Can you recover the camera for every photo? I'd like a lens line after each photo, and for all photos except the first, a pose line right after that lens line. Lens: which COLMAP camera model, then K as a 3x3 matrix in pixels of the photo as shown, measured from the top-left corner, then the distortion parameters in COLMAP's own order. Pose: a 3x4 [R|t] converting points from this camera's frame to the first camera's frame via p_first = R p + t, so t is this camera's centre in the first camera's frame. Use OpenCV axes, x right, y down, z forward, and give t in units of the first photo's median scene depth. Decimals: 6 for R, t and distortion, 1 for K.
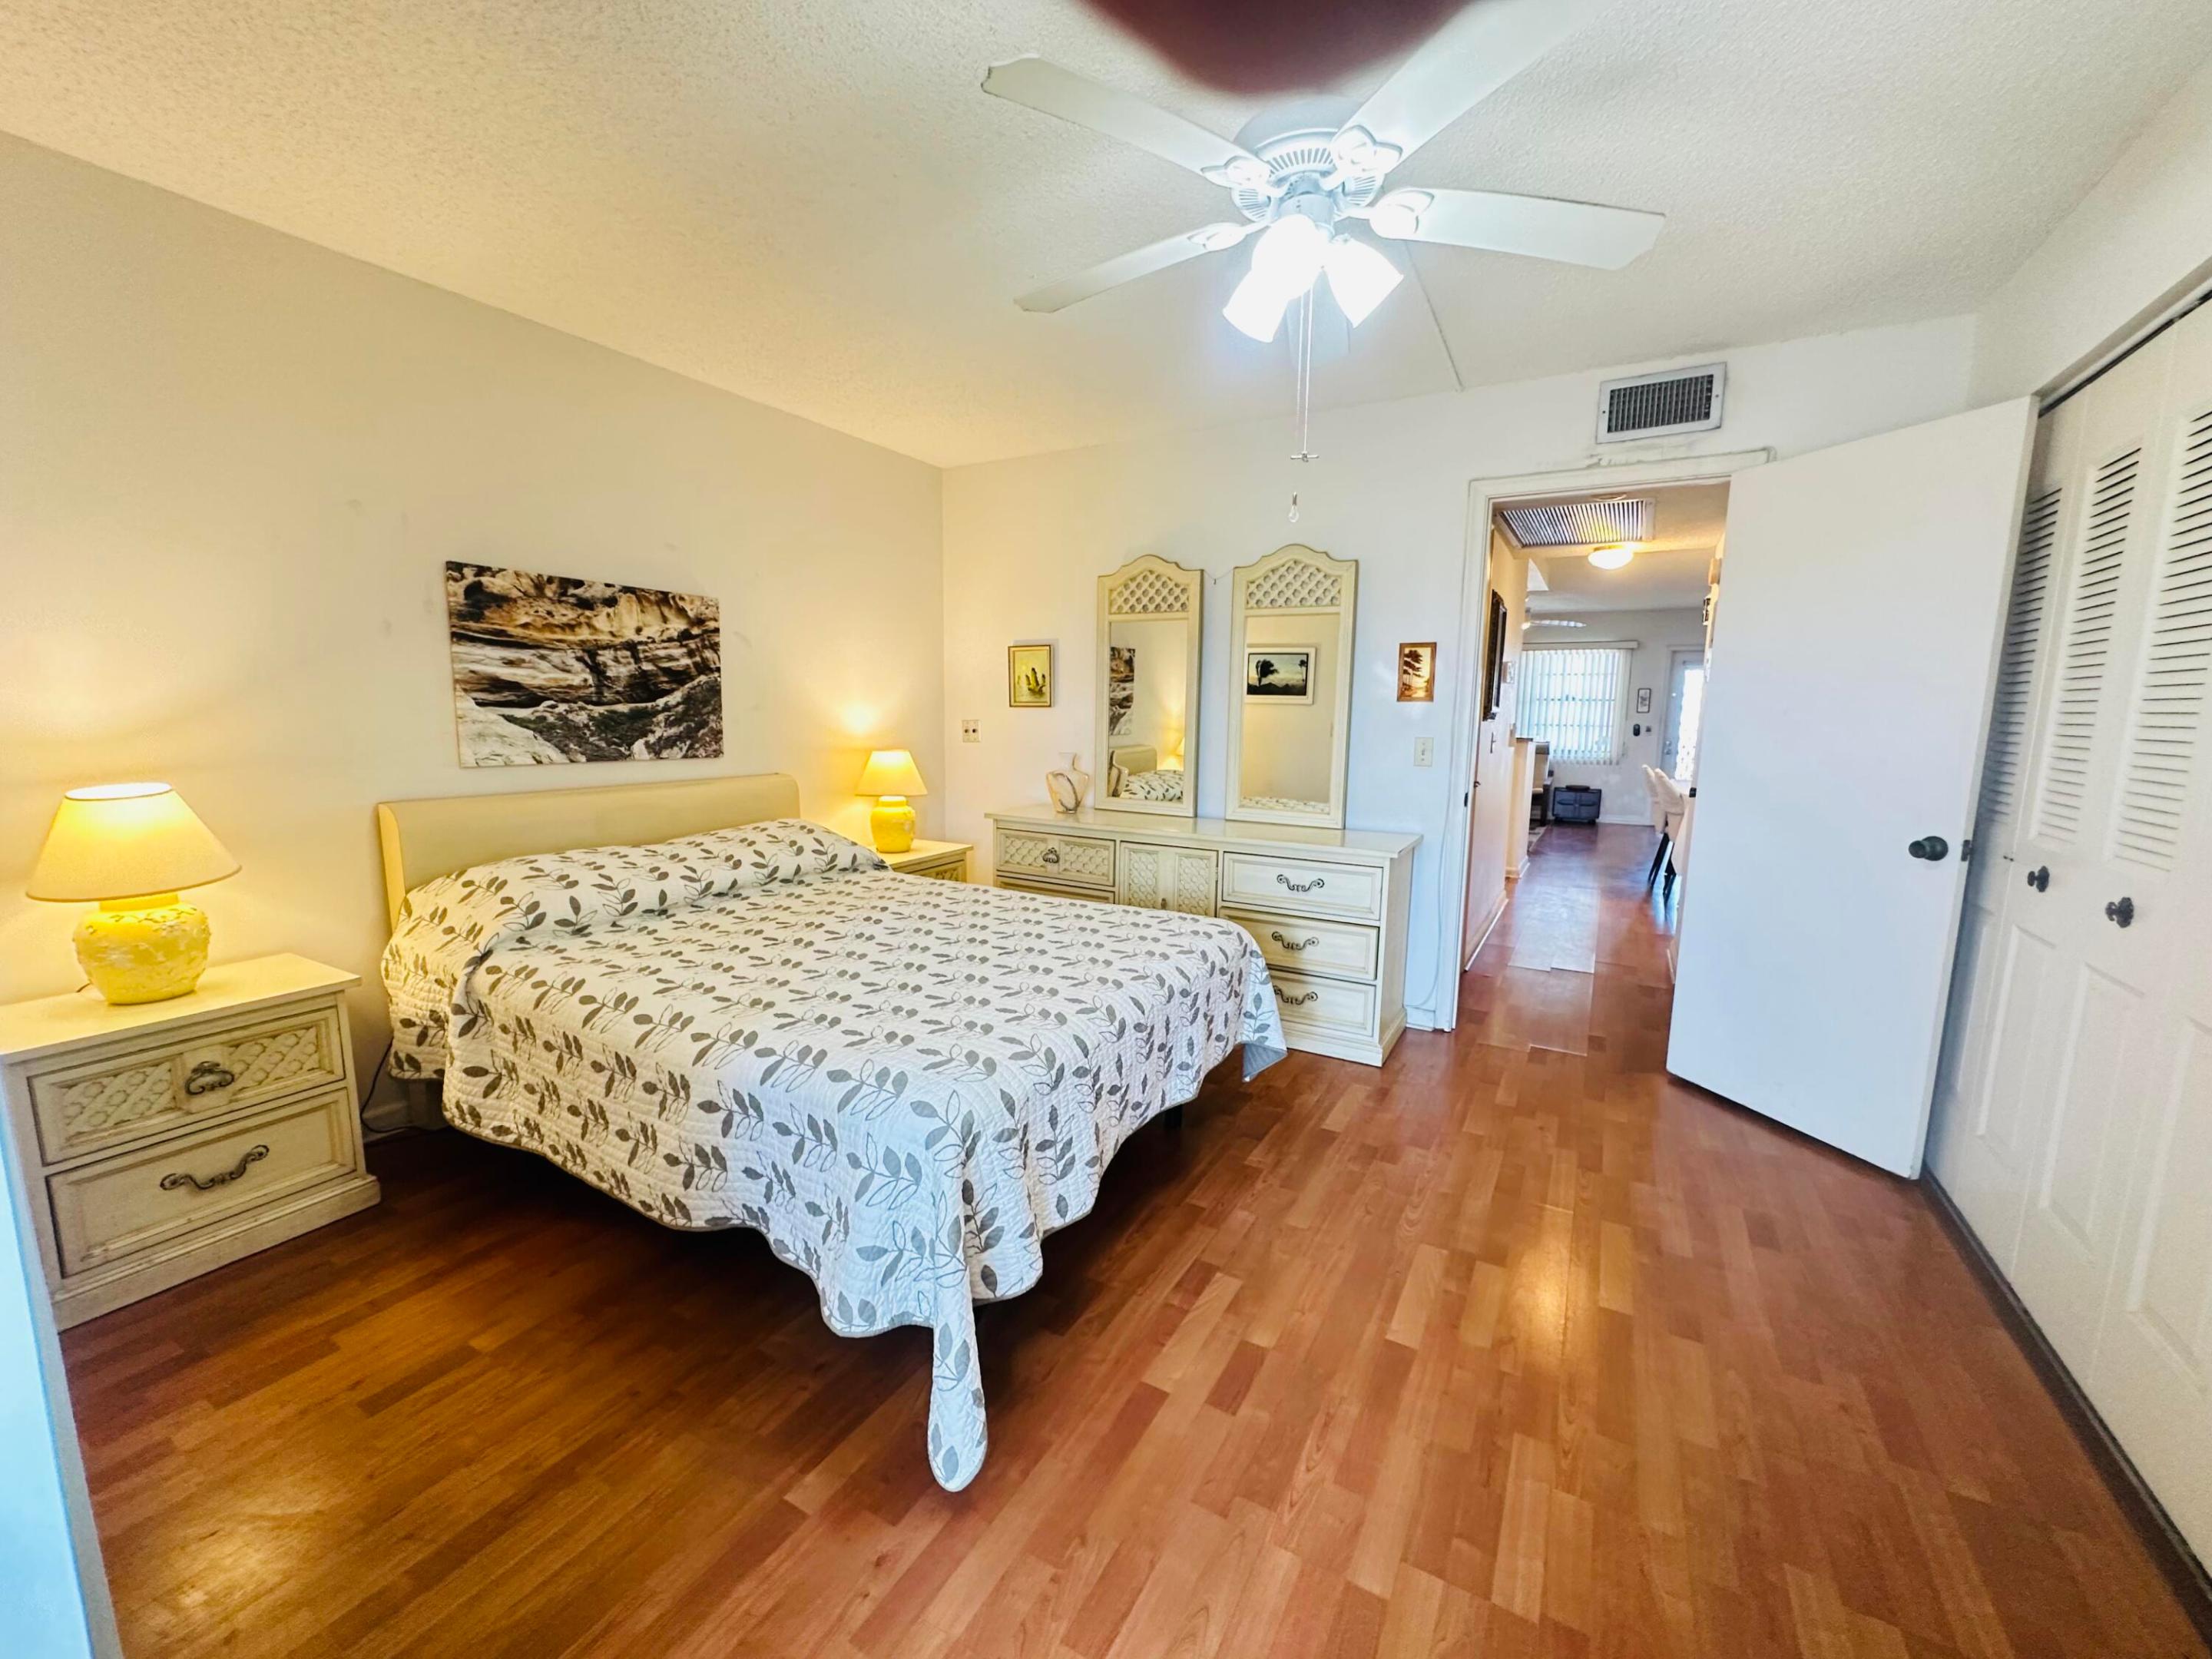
lens RADIAL K [[884.0, 0, 1106.0], [0, 884.0, 829.5], [0, 0, 1]] dist [-0.002870, 0.000708]
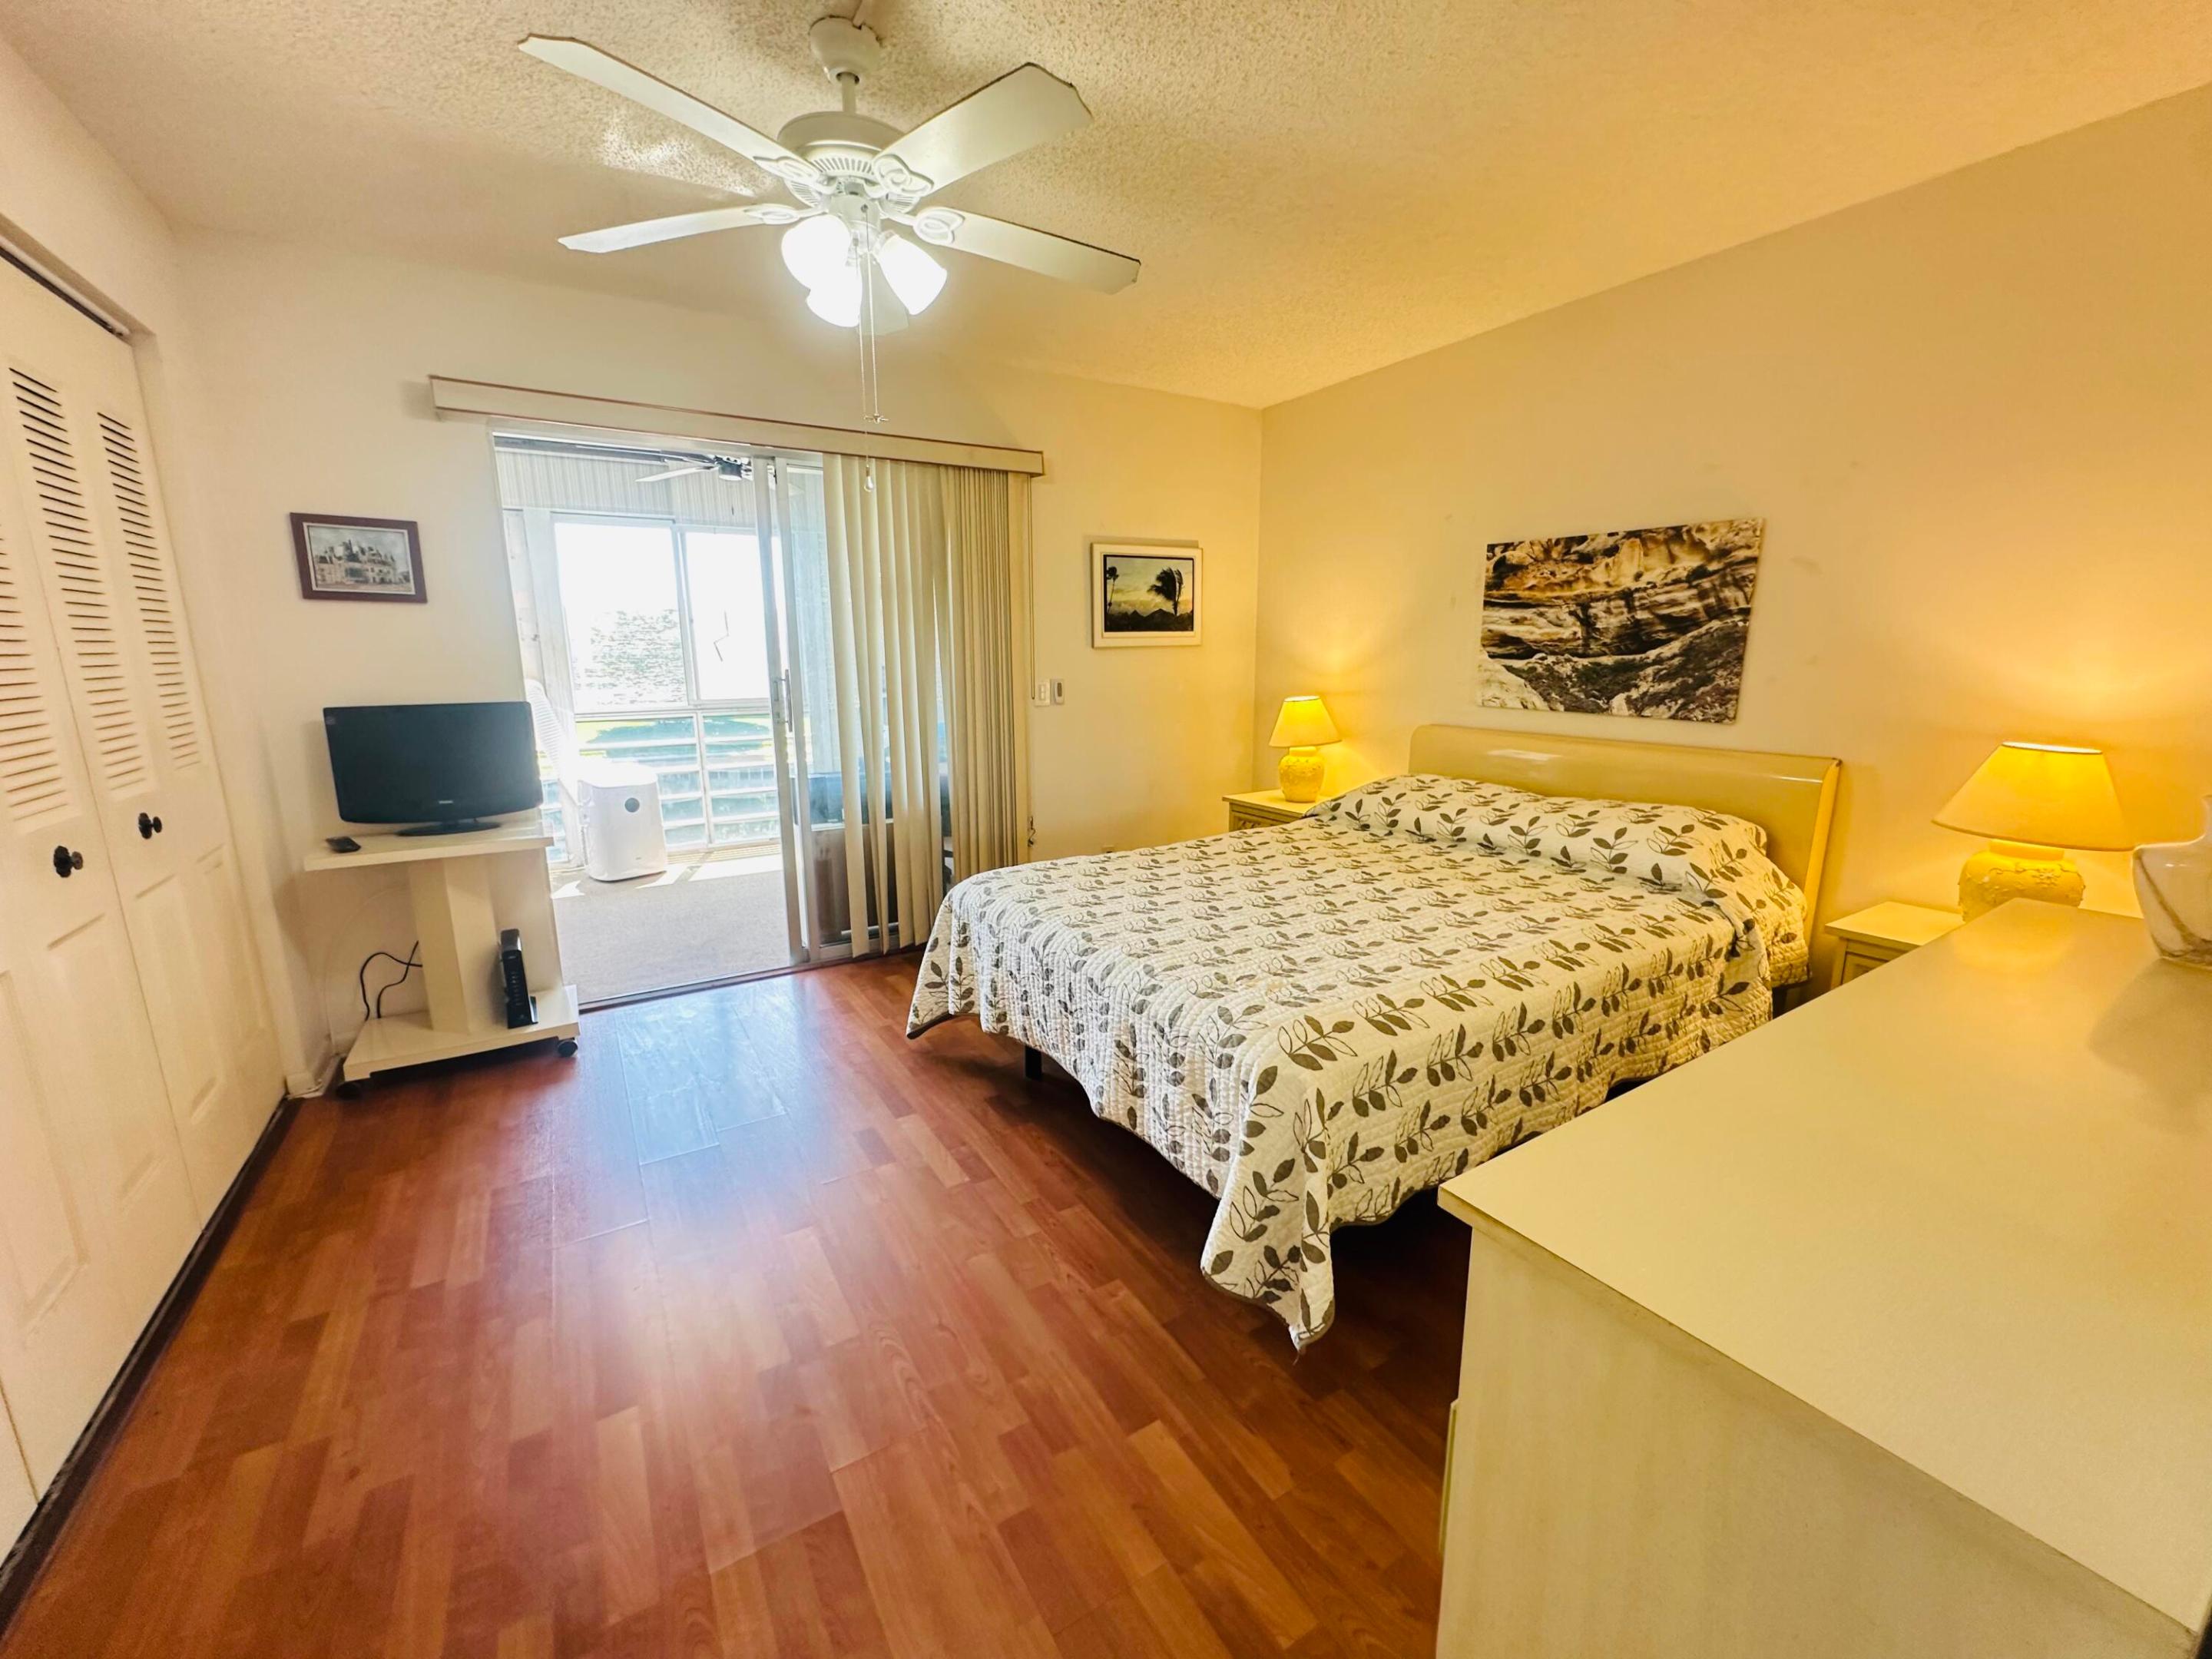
lens RADIAL K [[884.0, 0, 1106.0], [0, 884.0, 829.5], [0, 0, 1]] dist [-0.002870, 0.000708]
pose [[-0.479717, 0.165727, -0.861630, 0.608960], [-0.124568, 0.959190, 0.253846, -0.140575], [0.868536, 0.229106, -0.439496, 1.017415]]
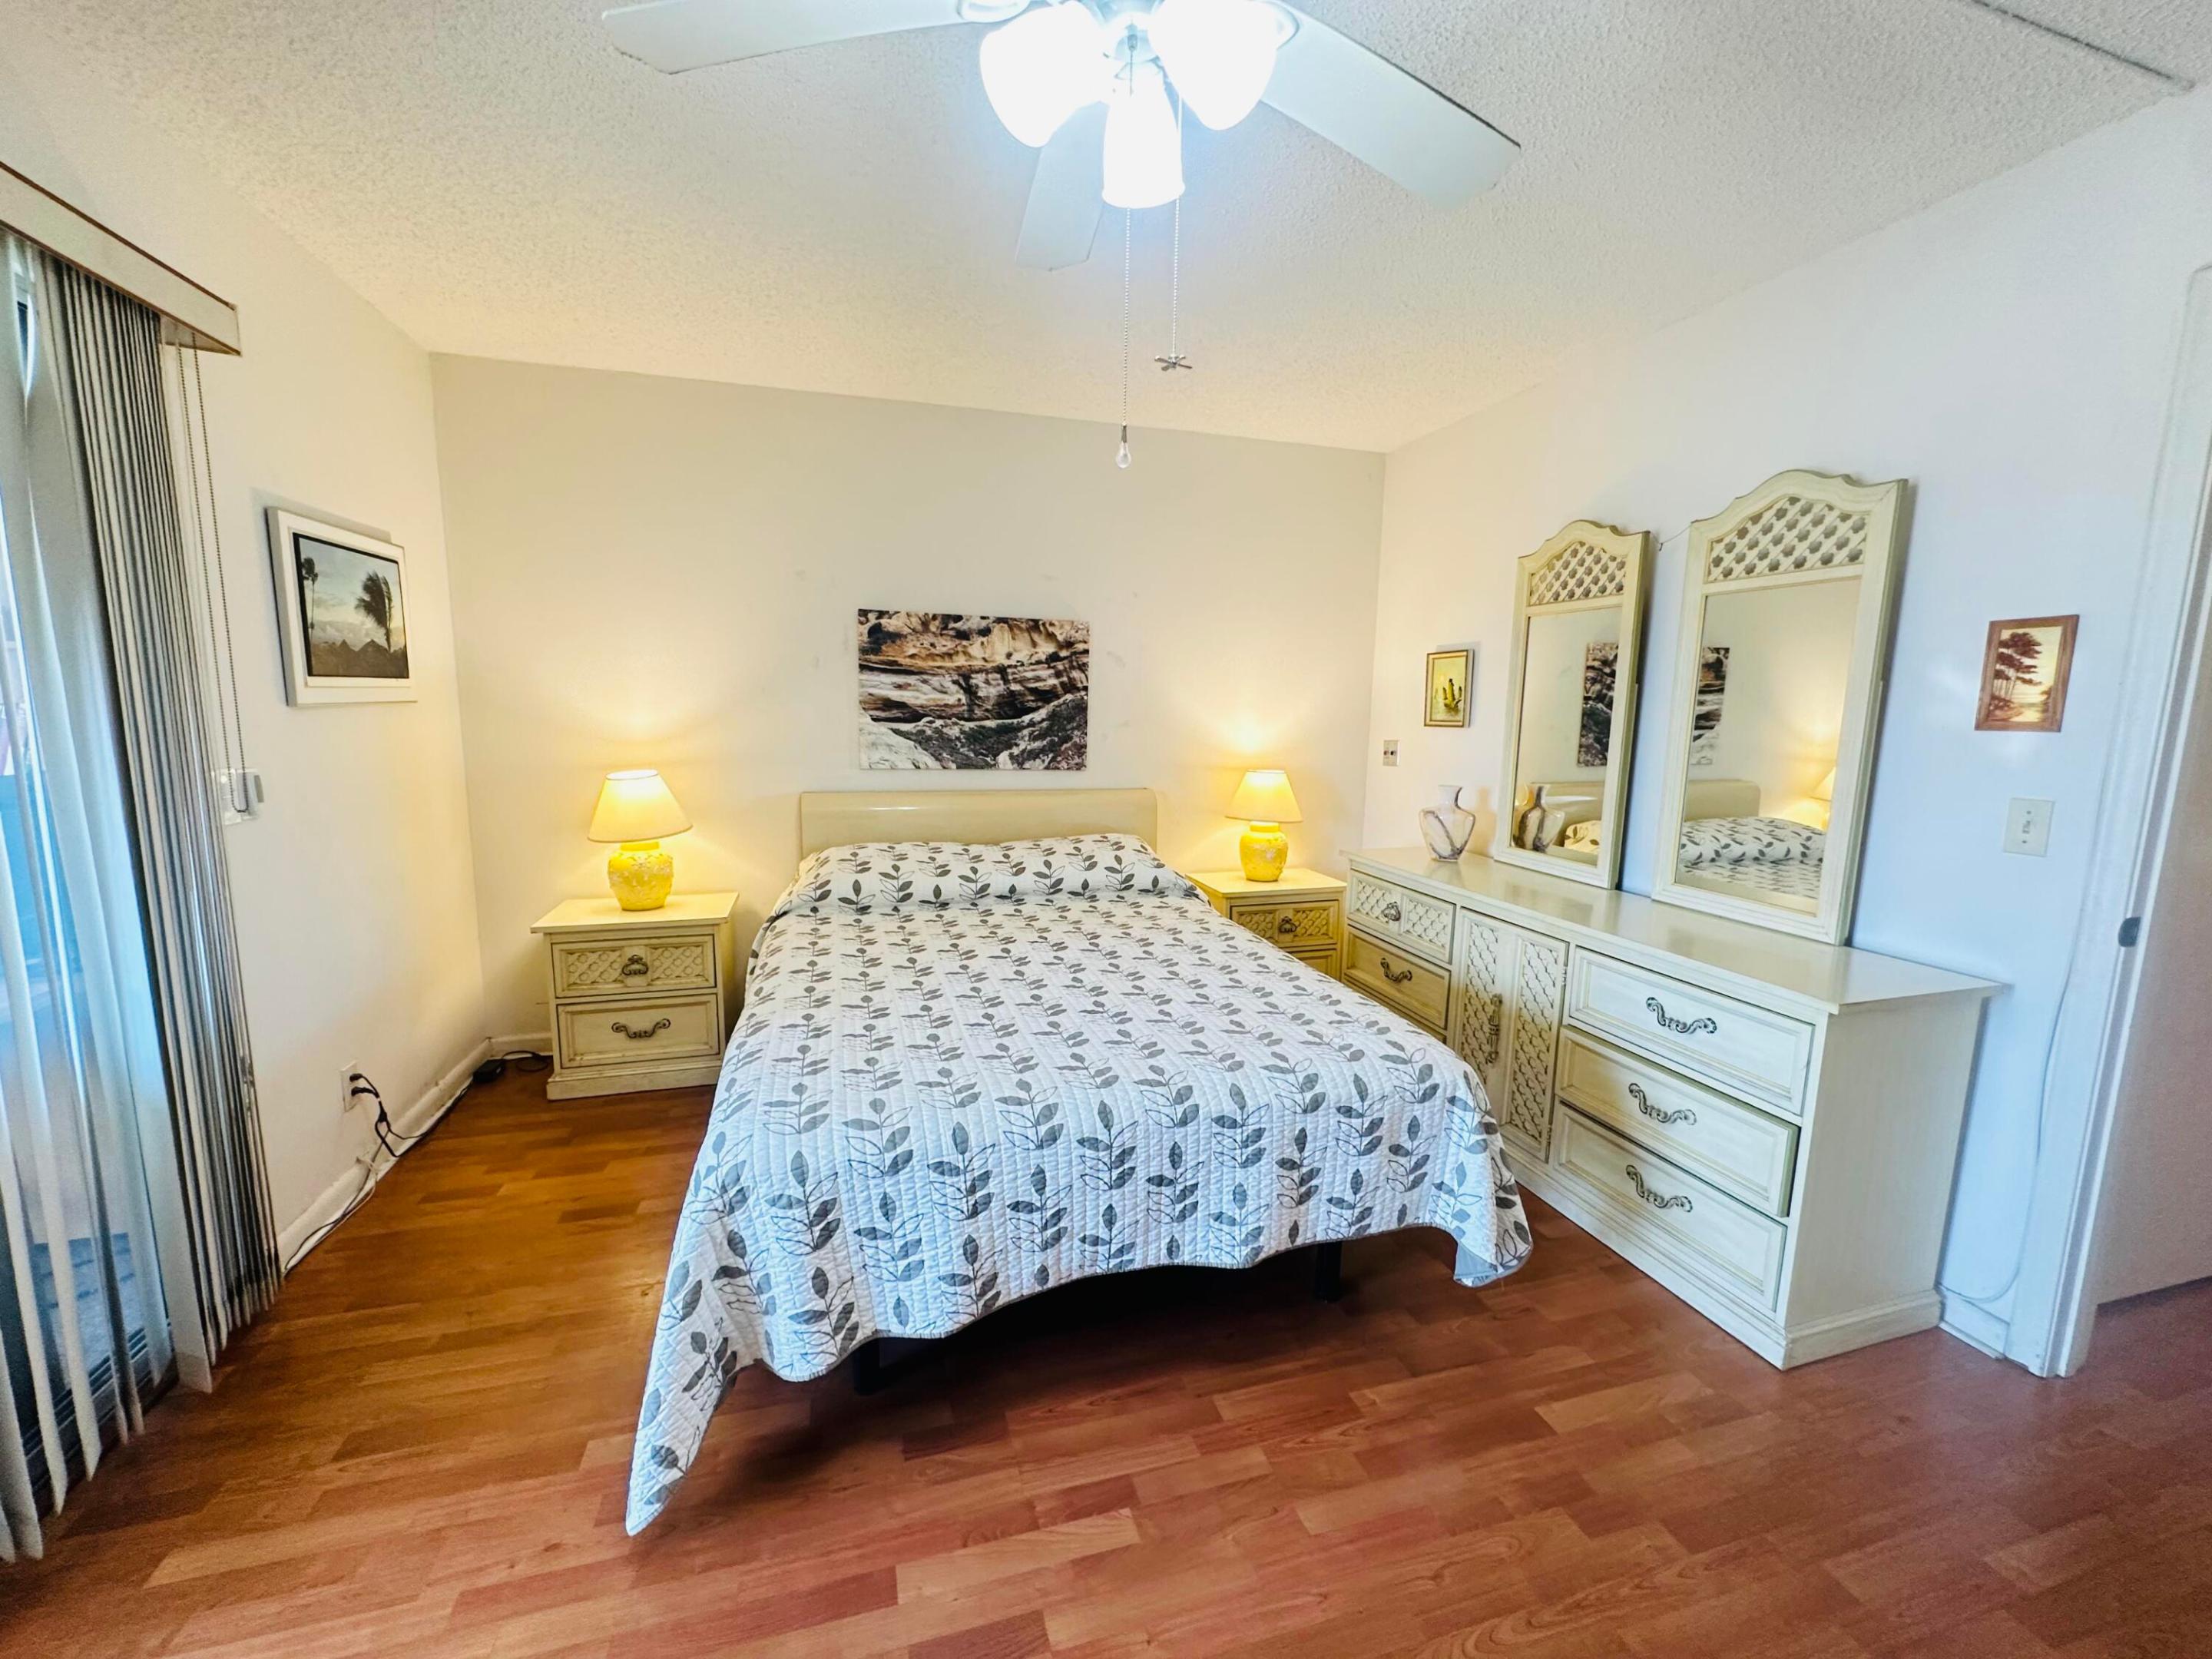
lens RADIAL K [[884.0, 0, 1106.0], [0, 884.0, 829.5], [0, 0, 1]] dist [-0.002870, 0.000708]
pose [[0.718364, 0.096182, -0.688987, 0.375498], [-0.104161, 0.994103, 0.030174, -0.052363], [0.687826, 0.050090, 0.724146, 0.285458]]
